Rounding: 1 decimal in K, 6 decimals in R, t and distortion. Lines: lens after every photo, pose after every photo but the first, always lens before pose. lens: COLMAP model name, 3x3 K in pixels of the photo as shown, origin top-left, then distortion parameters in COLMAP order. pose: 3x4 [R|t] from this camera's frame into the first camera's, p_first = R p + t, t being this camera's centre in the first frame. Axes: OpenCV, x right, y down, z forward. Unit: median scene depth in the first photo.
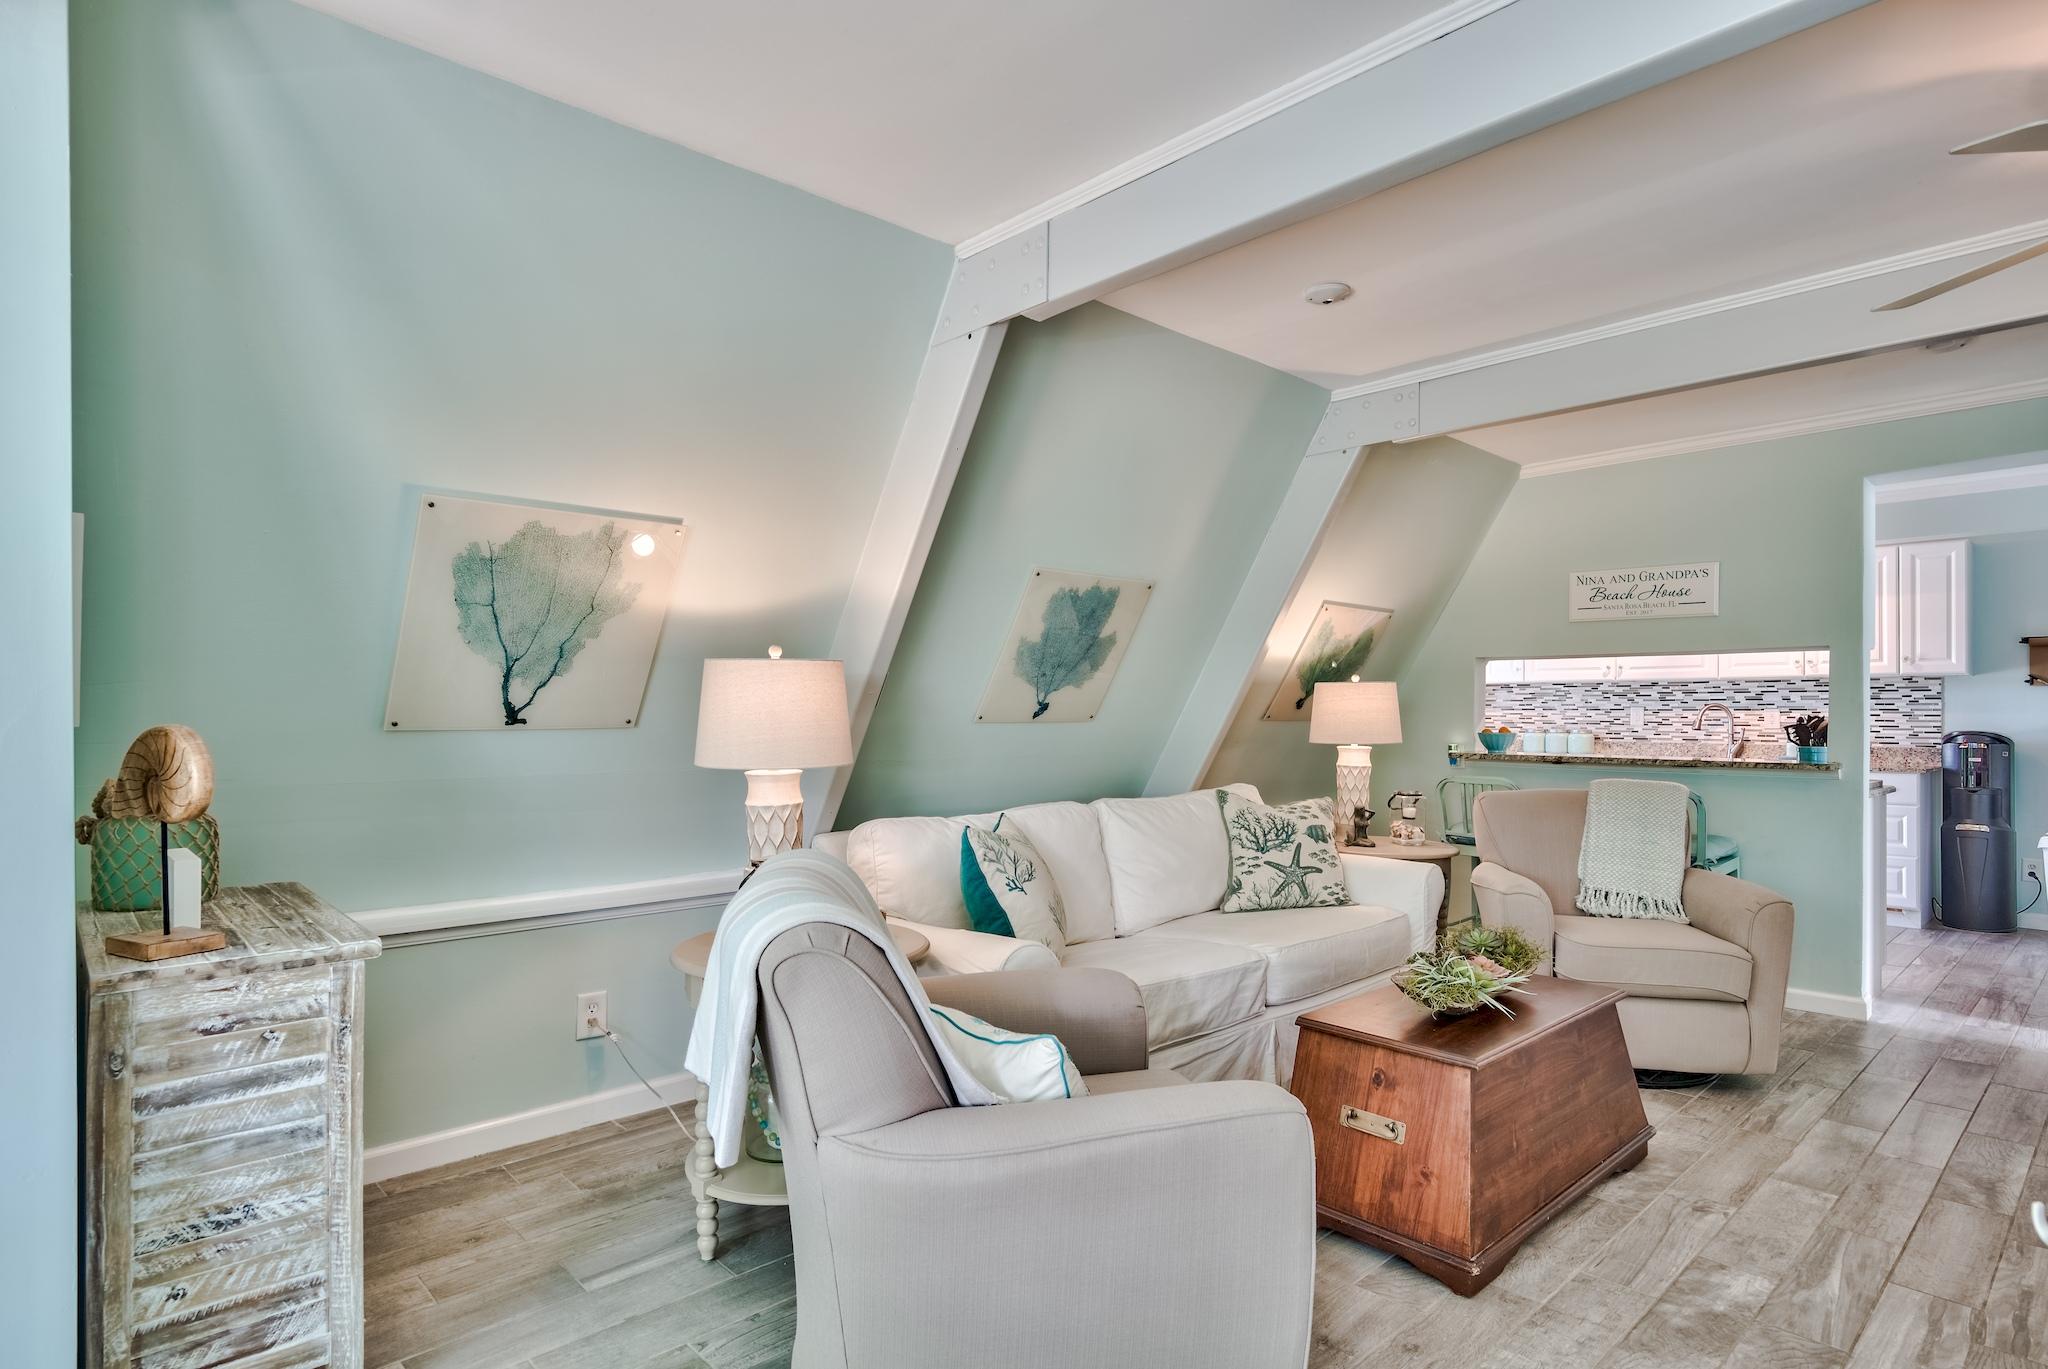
lens RADIAL K [[1089.7, 0, 1038.8], [0, 1089.7, 702.3], [0, 0, 1]] dist [-0.003102, 0.000217]
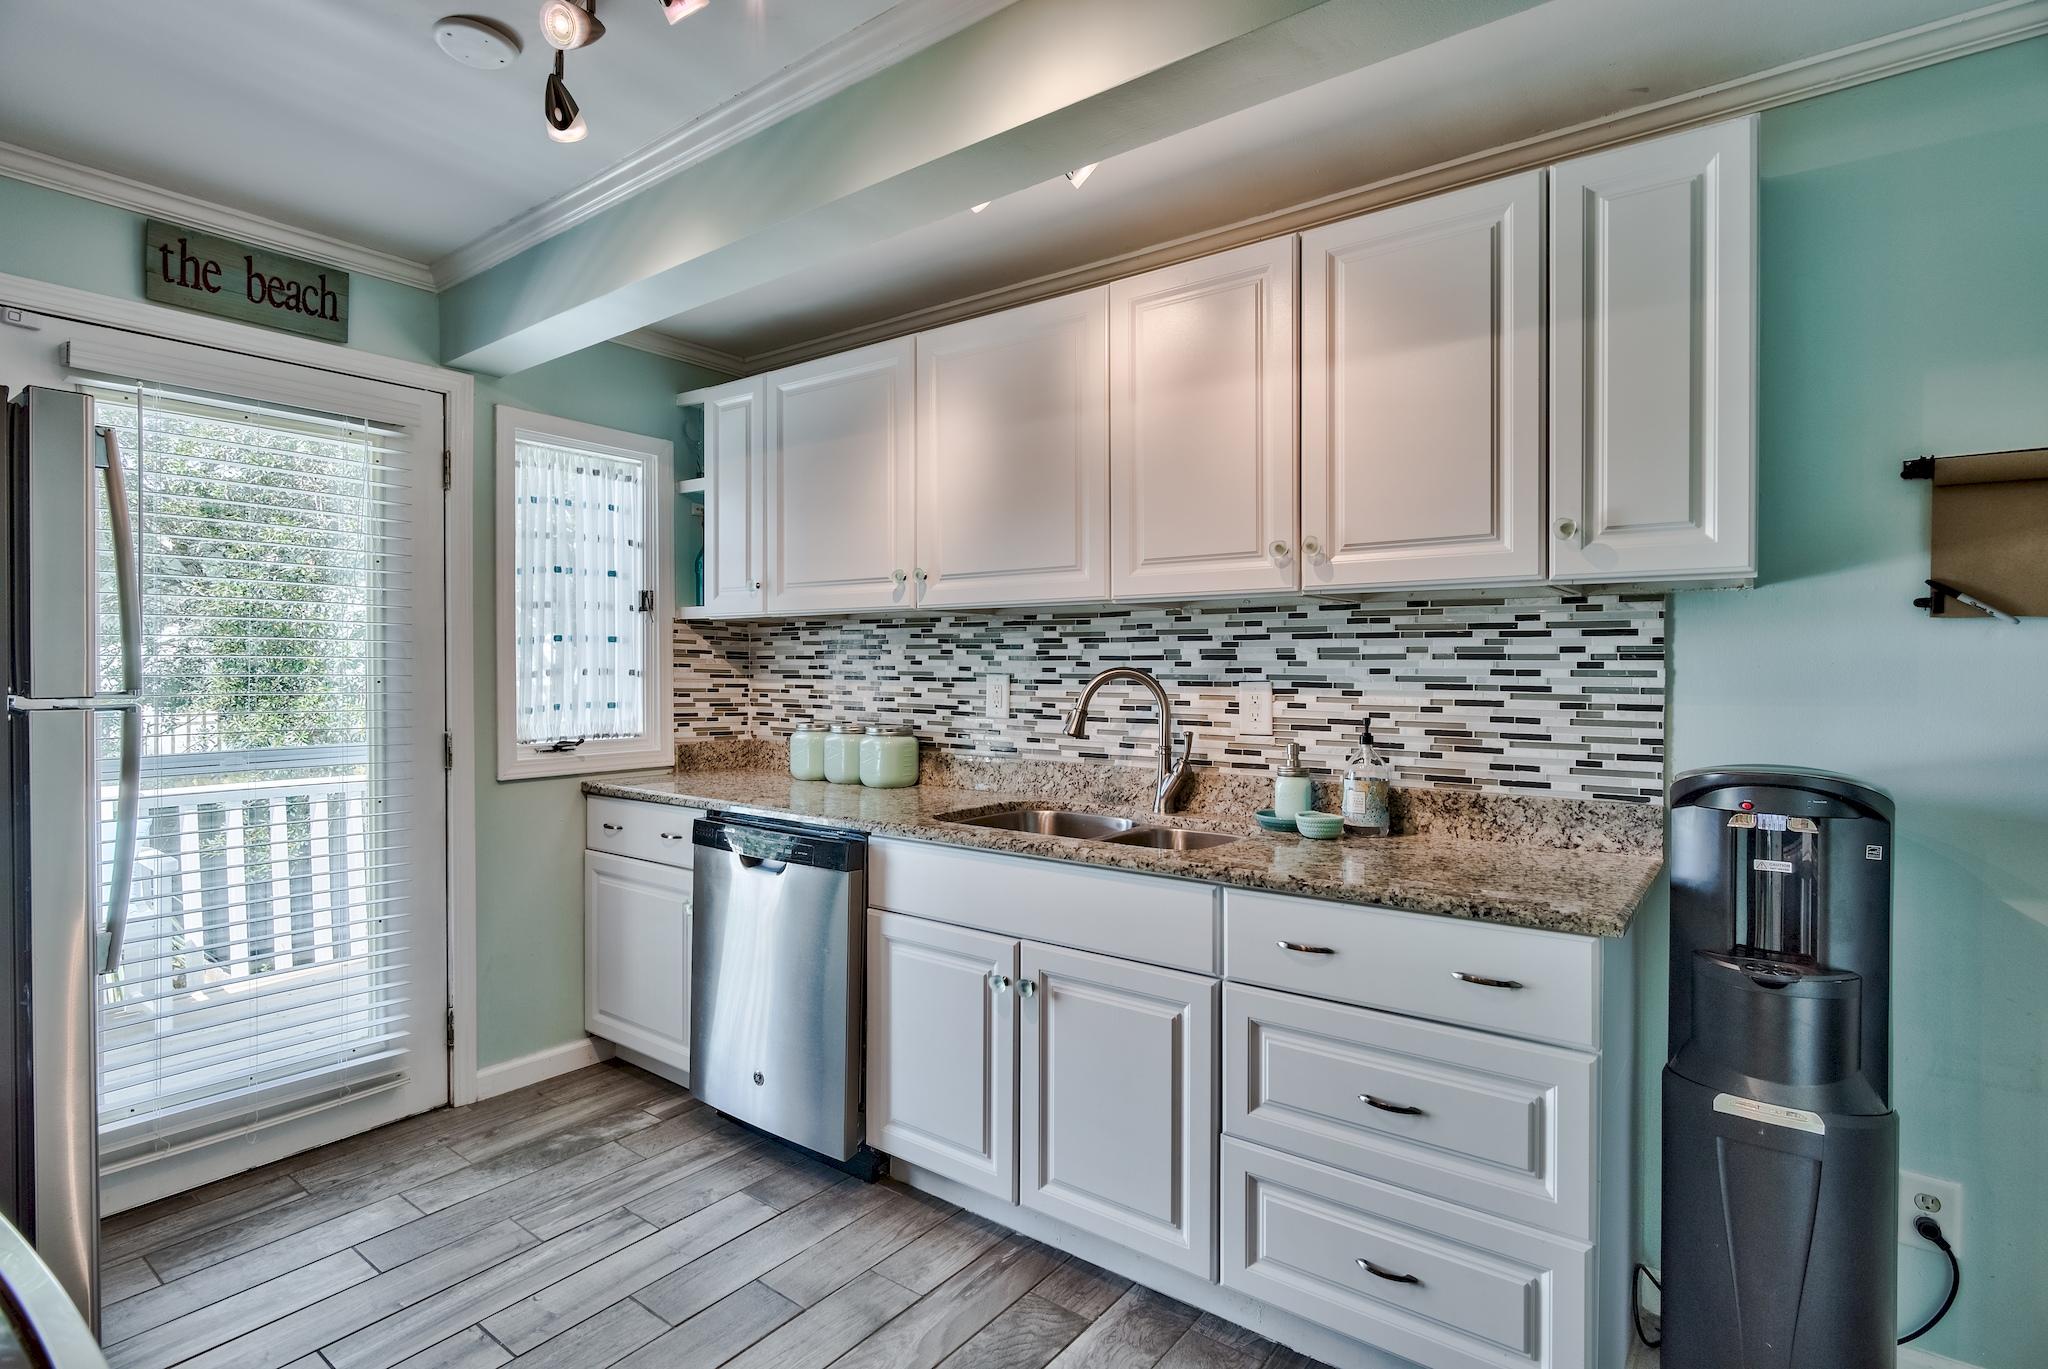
lens RADIAL K [[1006.9, 0, 1005.5], [0, 1006.9, 665.7], [0, 0, 1]] dist [-0.006672, -0.000229]
pose [[0.989923, -0.000817, 0.141603, 0.832492], [-0.001109, 0.999908, 0.013520, -0.006753], [-0.141601, -0.013541, 0.989831, 1.027876]]
